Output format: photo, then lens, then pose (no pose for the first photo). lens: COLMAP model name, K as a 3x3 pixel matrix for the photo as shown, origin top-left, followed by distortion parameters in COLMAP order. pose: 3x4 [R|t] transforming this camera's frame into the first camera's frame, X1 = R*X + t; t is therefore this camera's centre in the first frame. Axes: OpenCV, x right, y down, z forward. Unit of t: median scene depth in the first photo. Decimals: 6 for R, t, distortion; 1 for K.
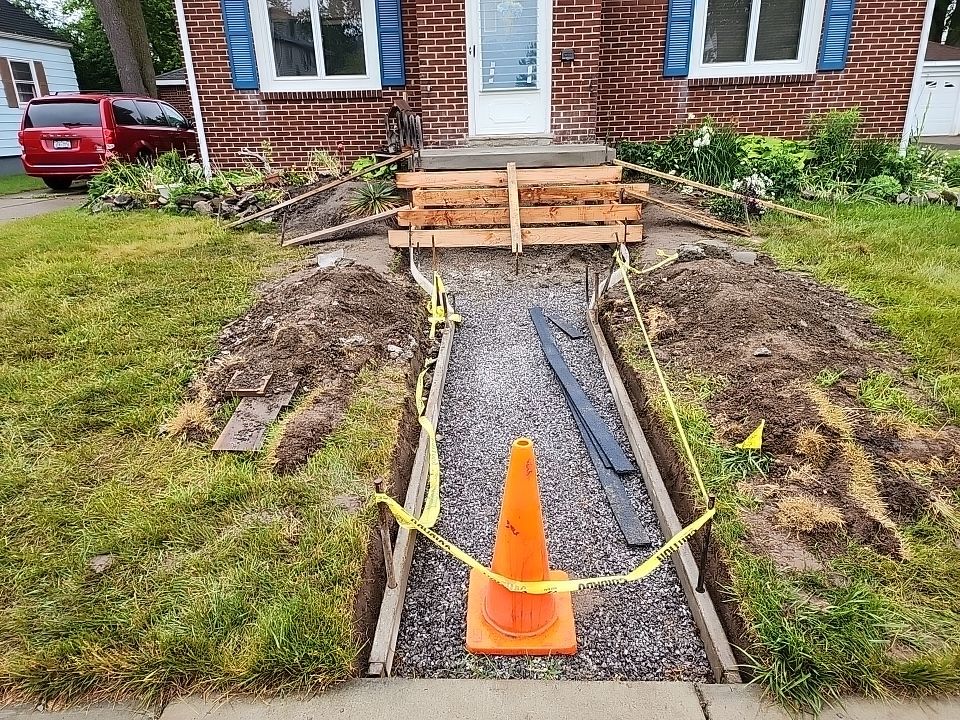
lens RADIAL K [[640.7, 0, 472.9], [0, 640.7, 362.9], [0, 0, 1]] dist [0.072446, -0.058263]
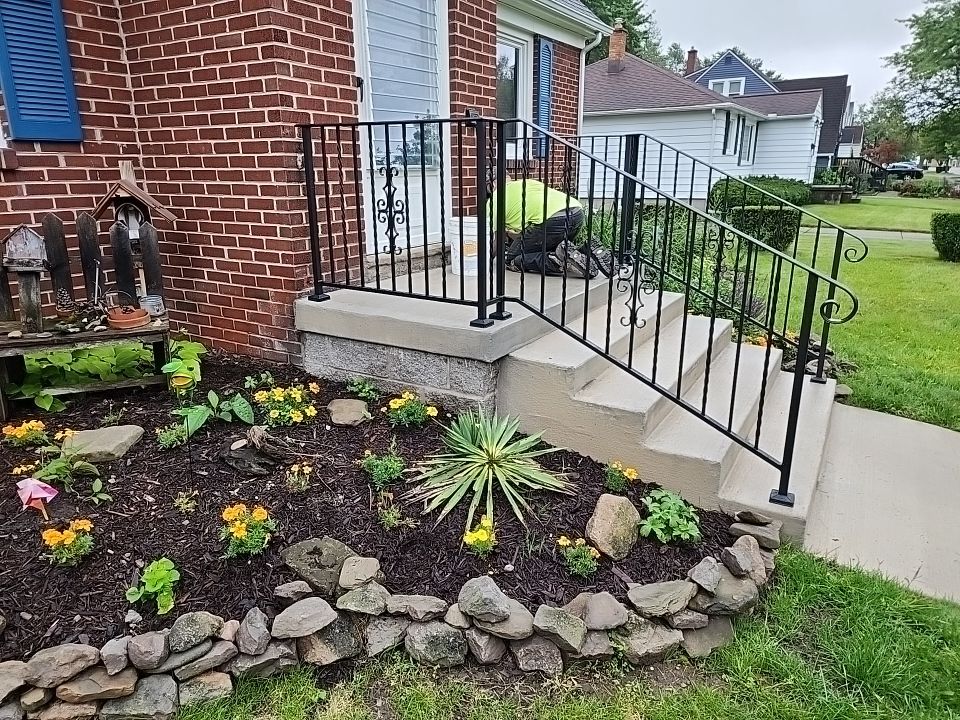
lens RADIAL K [[640.7, 0, 477.9], [0, 640.7, 354.0], [0, 0, 1]] dist [0.072446, -0.058263]
pose [[0.494100, -0.217817, 0.841678, -0.353840], [0.296264, 0.952348, 0.072538, -0.272857], [-0.817369, 0.213518, 0.535086, 0.641973]]
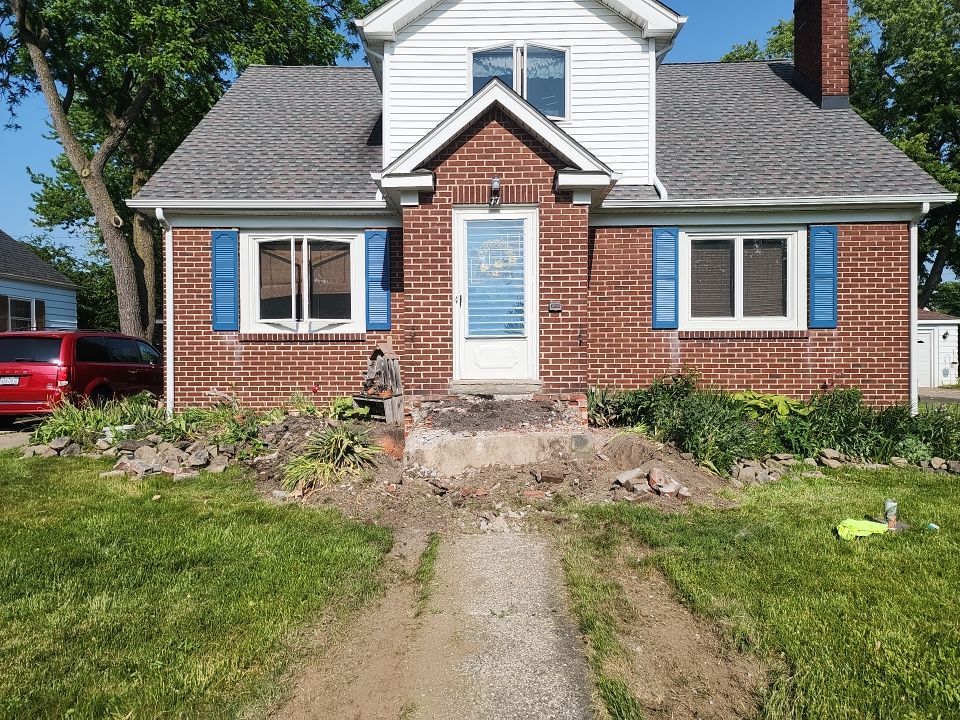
lens RADIAL K [[640.7, 0, 470.5], [0, 640.7, 365.1], [0, 0, 1]] dist [0.072446, -0.058263]
pose [[0.999705, 0.022424, 0.009285, 0.009348], [-0.017946, 0.940528, -0.339242, -0.052845], [-0.016340, 0.338975, 0.940653, 0.108294]]
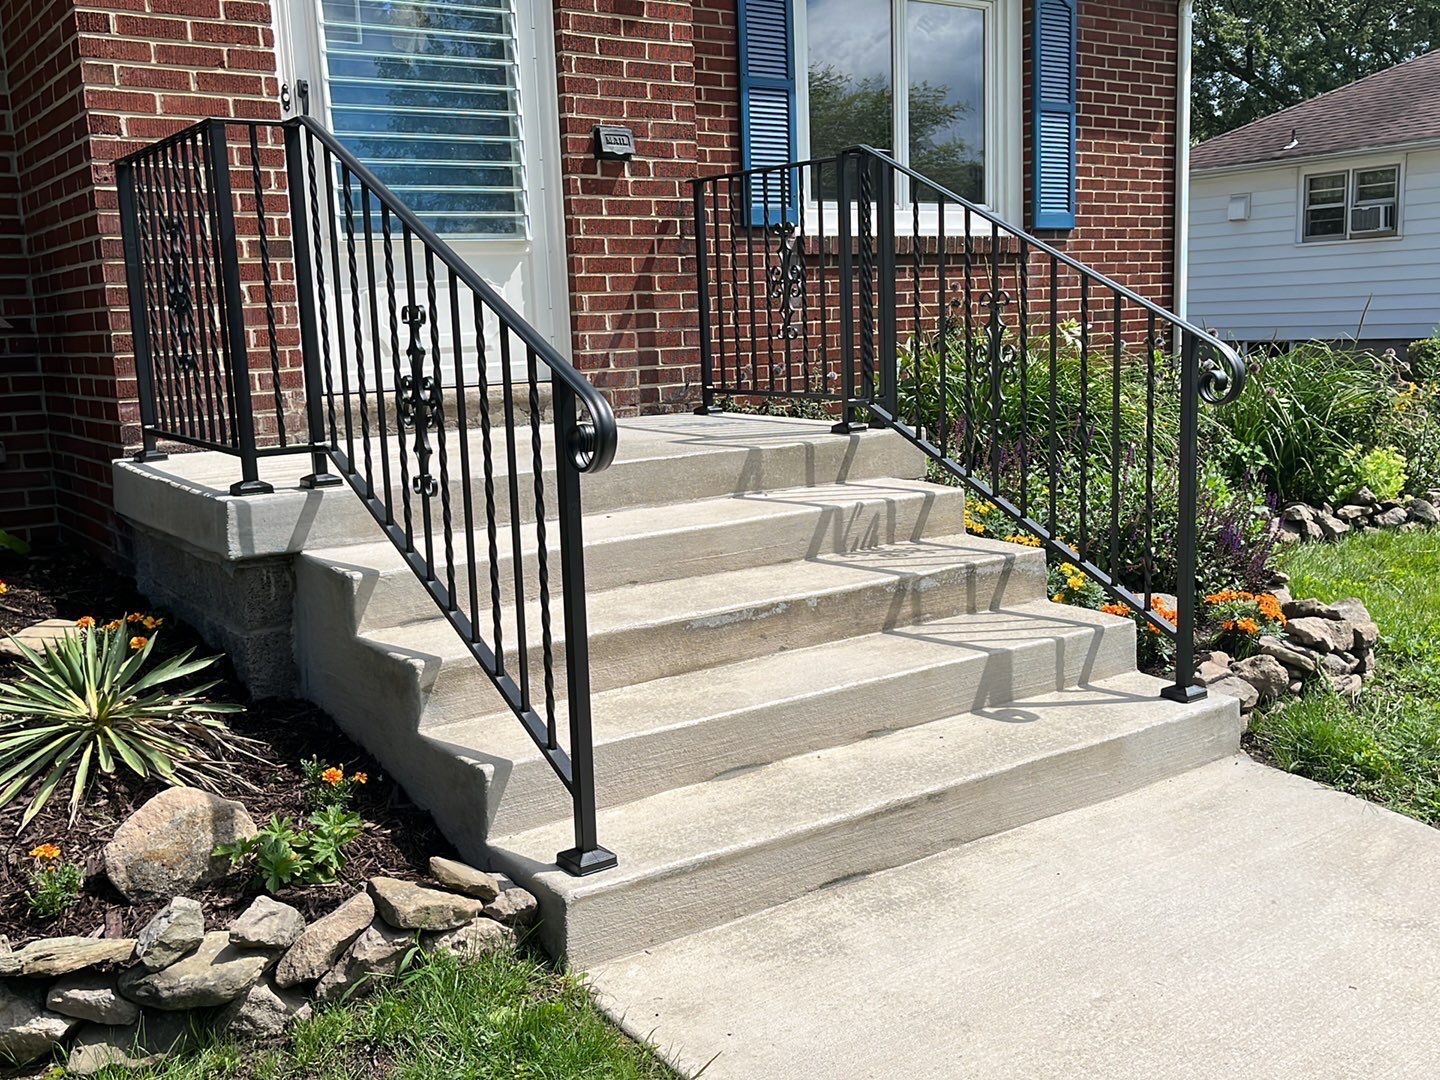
lens RADIAL K [[1417.1, 0, 732.8], [0, 1417.1, 567.2], [0, 0, 1]] dist [0.018397, 0.000000]
pose [[0.800367, -0.104610, 0.590313, -0.198011], [0.220600, 0.966963, -0.127741, -0.162212], [-0.557448, 0.232463, 0.797002, 0.429440]]
